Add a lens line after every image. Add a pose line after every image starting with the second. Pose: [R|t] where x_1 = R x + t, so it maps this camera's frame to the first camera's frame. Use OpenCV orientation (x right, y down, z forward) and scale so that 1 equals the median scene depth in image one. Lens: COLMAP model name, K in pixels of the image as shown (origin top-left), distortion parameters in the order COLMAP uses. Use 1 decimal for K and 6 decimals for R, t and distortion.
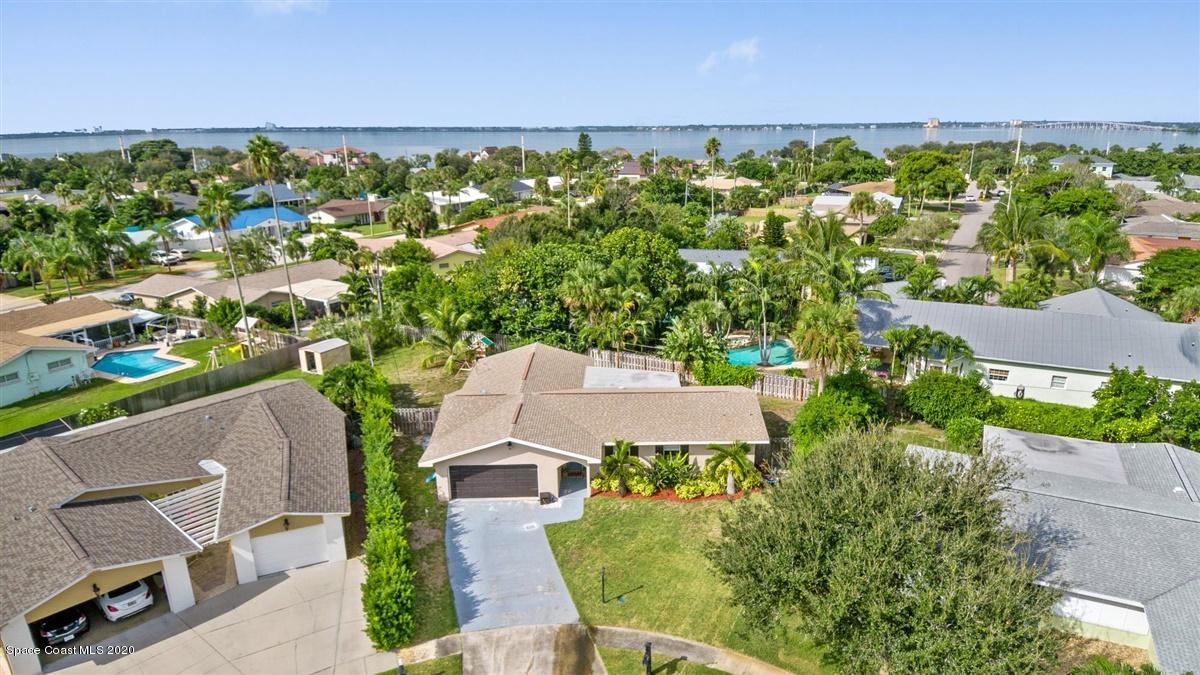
lens RADIAL K [[739.9, 0, 626.6], [0, 739.9, 356.2], [0, 0, 1]] dist [0.100455, -0.139337]
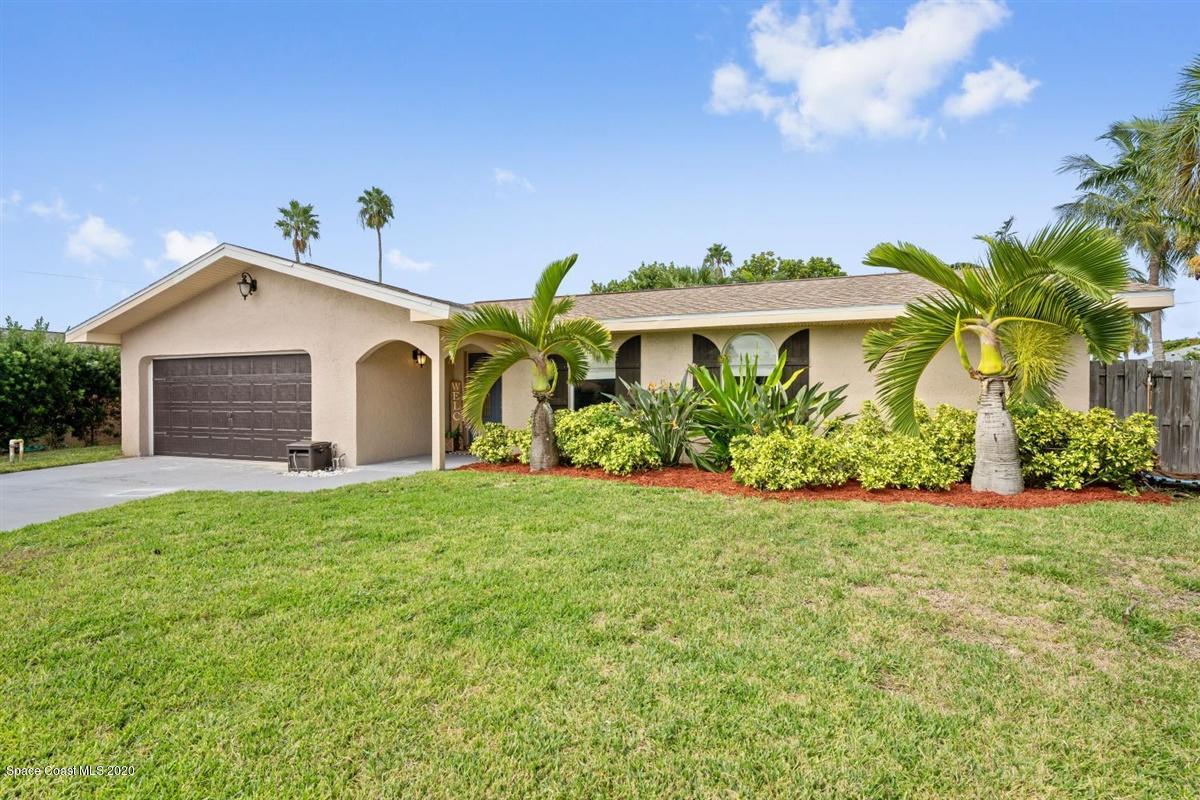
lens RADIAL K [[579.4, 0, 600.0], [0, 579.4, 400.0], [0, 0, 1]] dist [-0.015051, 0.000550]
pose [[0.927217, 0.007853, -0.374442, 0.096059], [-0.121983, 0.951597, -0.282106, 0.218929], [0.354103, 0.307249, 0.883294, 0.802366]]
